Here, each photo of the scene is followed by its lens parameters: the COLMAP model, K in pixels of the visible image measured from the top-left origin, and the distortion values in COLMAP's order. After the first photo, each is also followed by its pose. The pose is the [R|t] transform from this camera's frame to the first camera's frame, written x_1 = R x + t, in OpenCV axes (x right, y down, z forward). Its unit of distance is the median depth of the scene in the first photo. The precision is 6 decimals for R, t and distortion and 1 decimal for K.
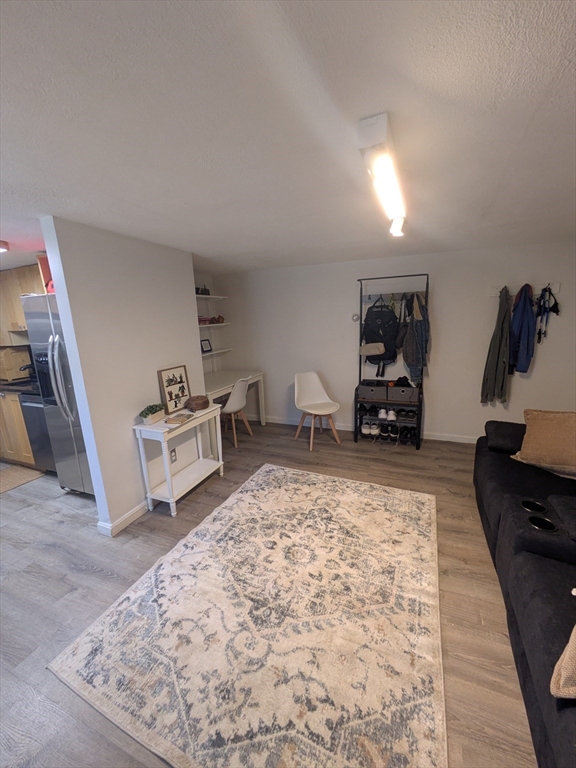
lens RADIAL K [[303.0, 0, 286.4], [0, 303.0, 387.2], [0, 0, 1]] dist [-0.008120, 0.004983]
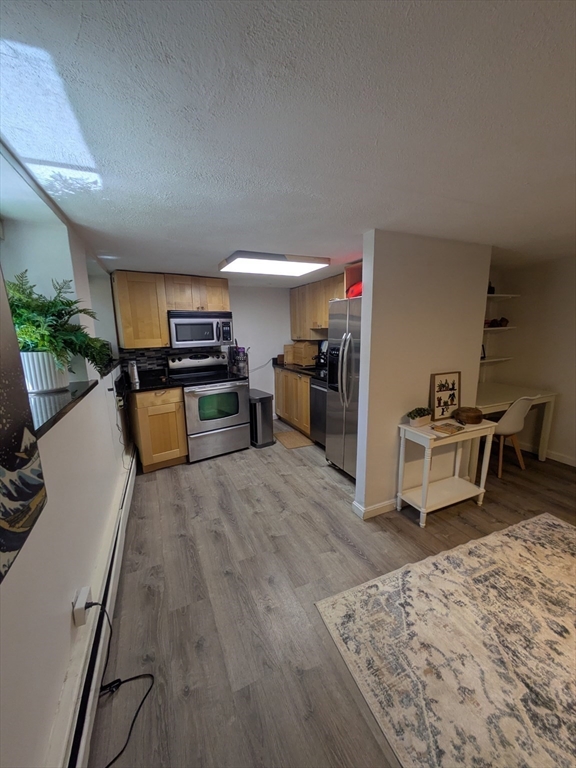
lens RADIAL K [[302.3, 0, 286.6], [0, 302.3, 387.5], [0, 0, 1]] dist [0.000212, 0.000371]
pose [[0.725001, 0.158352, -0.670298, -0.113611], [-0.162788, 0.985034, 0.056632, 0.009269], [0.669234, 0.068058, 0.739928, -0.021625]]
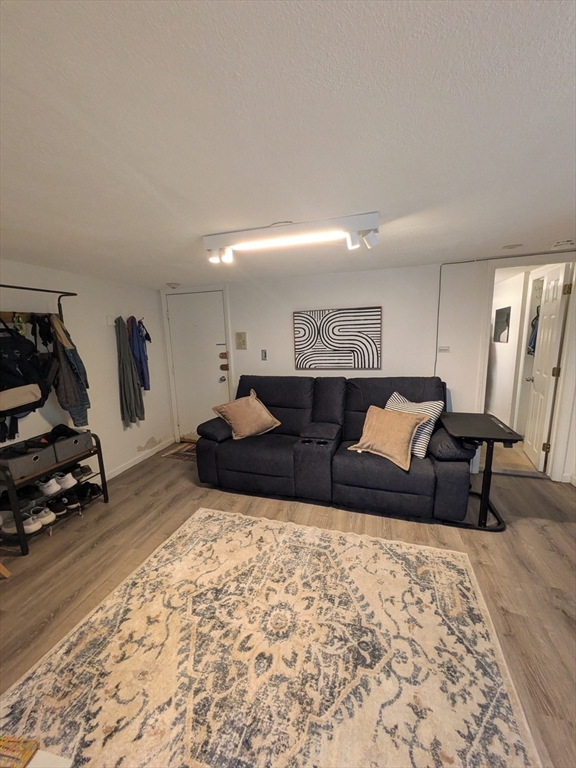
lens RADIAL K [[303.0, 0, 286.4], [0, 303.0, 387.2], [0, 0, 1]] dist [-0.008120, 0.004983]
pose [[-0.104806, -0.140852, 0.984468, -0.563476], [0.256352, 0.952640, 0.163589, -0.150020], [-0.960885, 0.269515, -0.063735, 0.721895]]
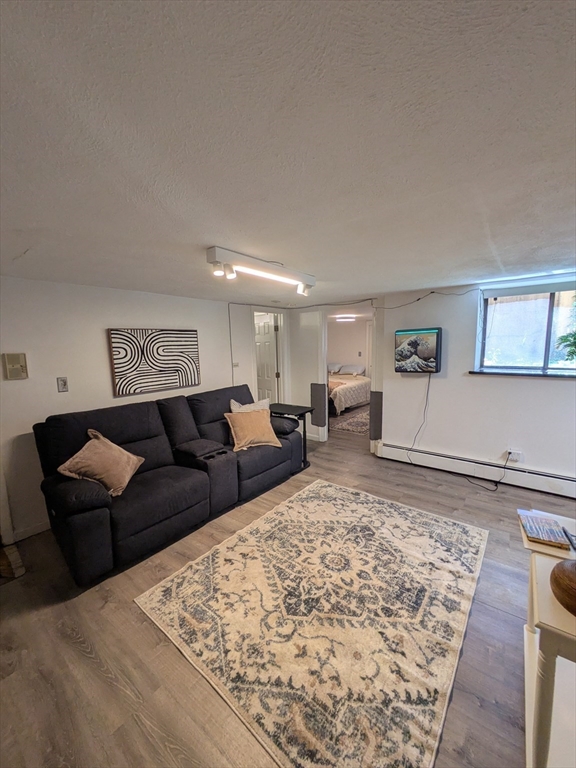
lens RADIAL K [[304.1, 0, 287.4], [0, 304.1, 385.9], [0, 0, 1]] dist [-0.002251, 0.003444]
pose [[-0.966462, 0.026757, 0.255412, -0.073218], [0.113694, 0.936361, 0.332118, -0.355870], [-0.230272, 0.350018, -0.907999, 1.518170]]
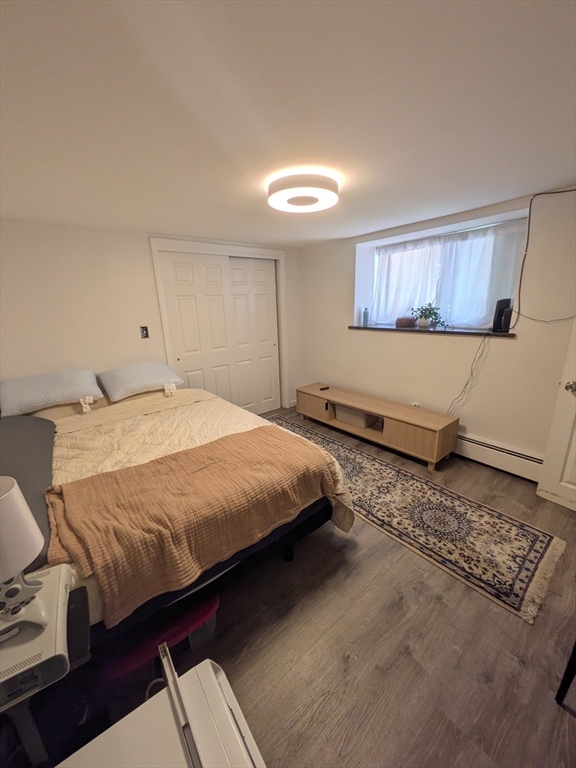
lens RADIAL K [[303.0, 0, 286.4], [0, 303.0, 387.2], [0, 0, 1]] dist [-0.008120, 0.004983]
pose [[-0.465898, 0.294076, -0.834541, 0.856378], [-0.147624, 0.904104, 0.401002, 0.174827], [0.872437, 0.310025, -0.377807, -0.927480]]
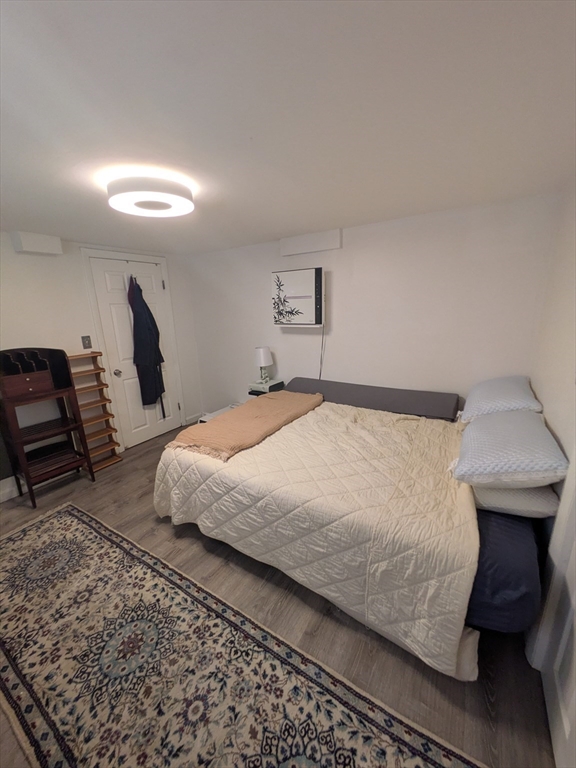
lens RADIAL K [[304.1, 0, 287.4], [0, 304.1, 385.9], [0, 0, 1]] dist [-0.002251, 0.003444]
pose [[0.160876, -0.228911, 0.960062, -0.559816], [0.246004, 0.951332, 0.185607, 0.371517], [-0.955825, 0.206320, 0.209360, -1.634310]]
